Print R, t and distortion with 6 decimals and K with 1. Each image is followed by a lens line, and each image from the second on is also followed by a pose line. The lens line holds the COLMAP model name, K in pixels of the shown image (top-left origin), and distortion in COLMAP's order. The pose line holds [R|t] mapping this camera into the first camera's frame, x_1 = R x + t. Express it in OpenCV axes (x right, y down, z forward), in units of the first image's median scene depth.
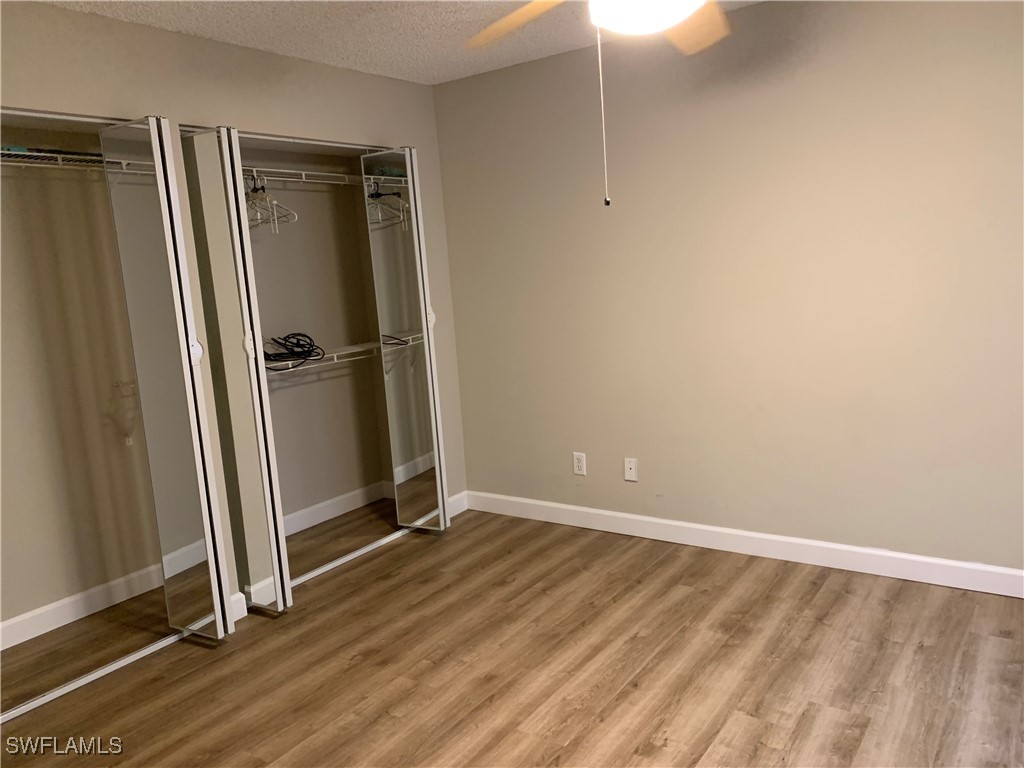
lens RADIAL K [[800.0, 0, 512.0], [0, 800.0, 384.0], [0, 0, 1]] dist [0.006268, -0.002605]
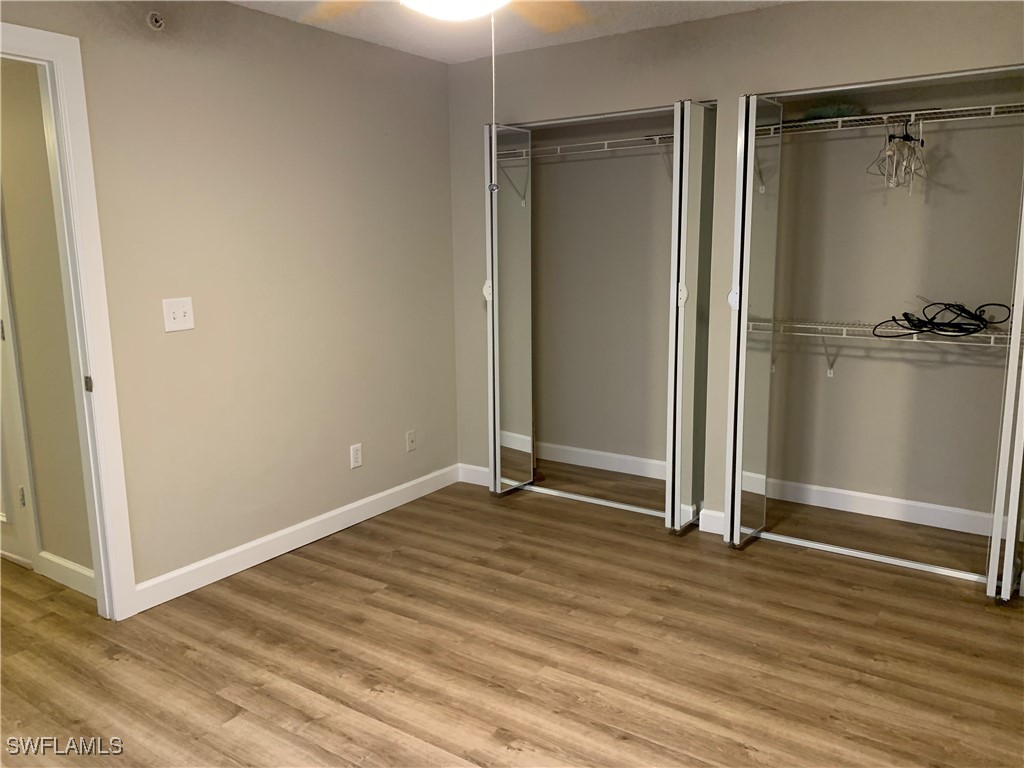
lens RADIAL K [[800.0, 0, 512.0], [0, 800.0, 384.0], [0, 0, 1]] dist [0.006268, -0.002605]
pose [[0.004889, 0.253035, -0.967445, 0.801674], [-0.144246, 0.957517, 0.249709, -0.175538], [0.989530, 0.138329, 0.041180, 0.695763]]
